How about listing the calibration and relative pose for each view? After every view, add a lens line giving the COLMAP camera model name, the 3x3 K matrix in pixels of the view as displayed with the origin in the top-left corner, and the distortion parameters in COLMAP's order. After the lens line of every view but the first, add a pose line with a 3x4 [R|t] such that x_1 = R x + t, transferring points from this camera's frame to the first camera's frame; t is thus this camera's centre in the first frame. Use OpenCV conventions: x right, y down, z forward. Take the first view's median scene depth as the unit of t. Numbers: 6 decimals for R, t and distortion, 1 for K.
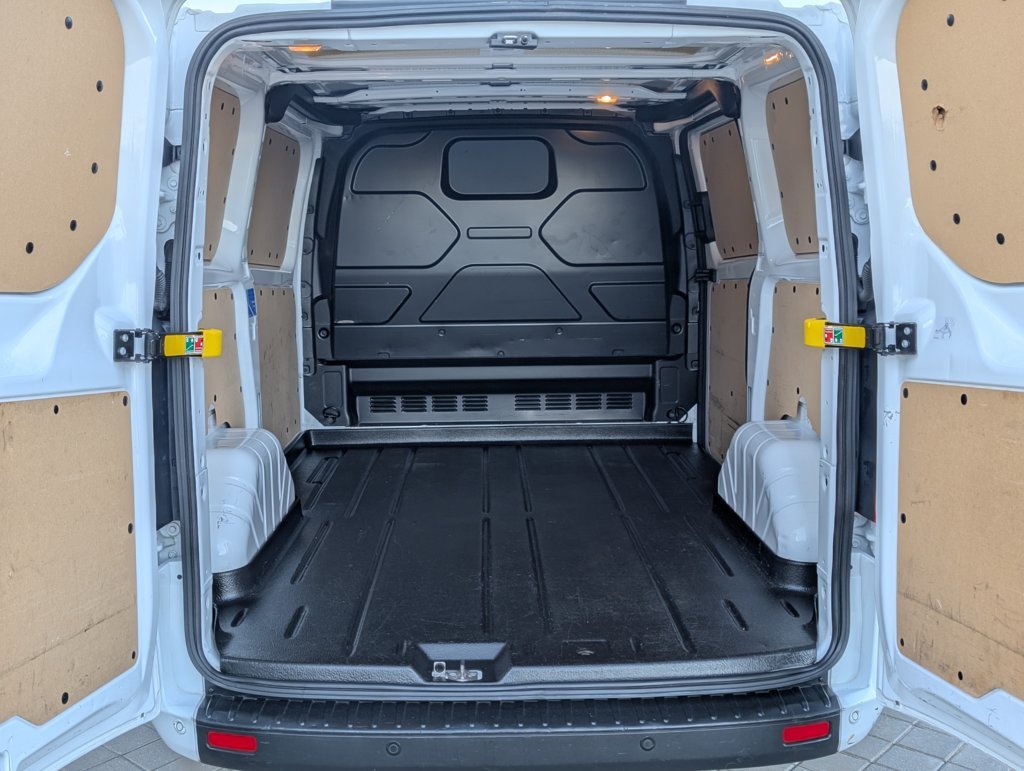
lens RADIAL K [[1108.3, 0, 501.1], [0, 1108.3, 385.7], [0, 0, 1]] dist [0.013648, -0.009319]
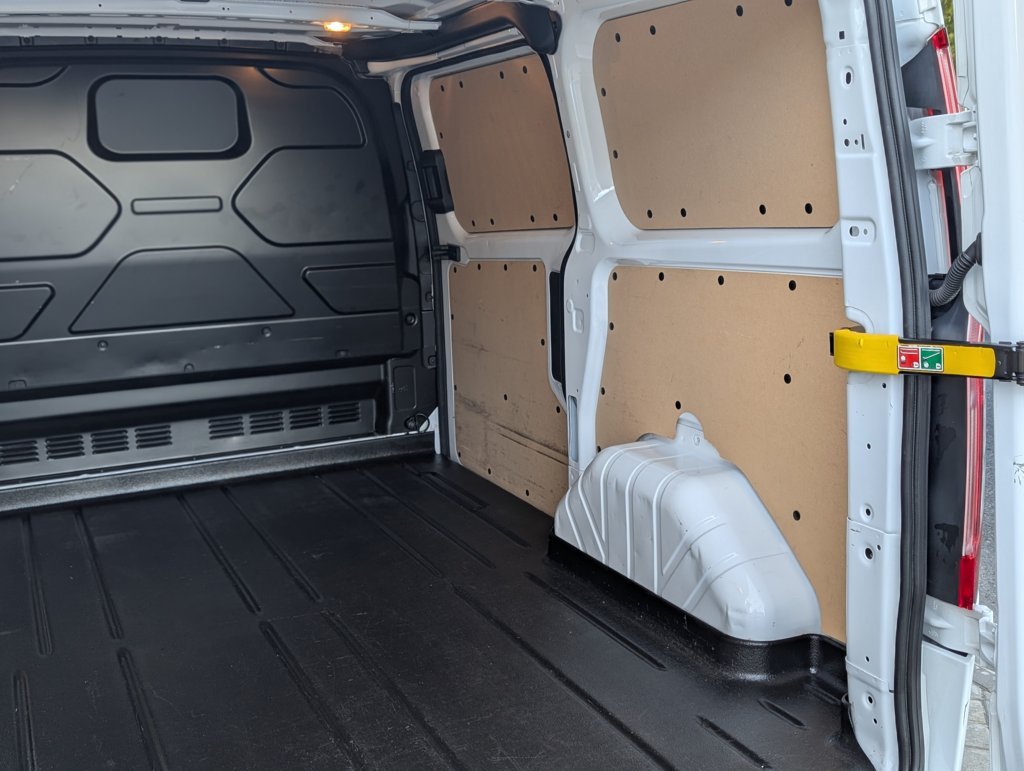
lens RADIAL K [[1078.6, 0, 513.9], [0, 1078.6, 363.3], [0, 0, 1]] dist [0.127272, -0.482051]
pose [[0.902279, -0.083330, 0.423022, -0.112619], [0.073730, 0.996514, 0.039040, -0.044454], [-0.424801, -0.004036, 0.905278, 0.247535]]
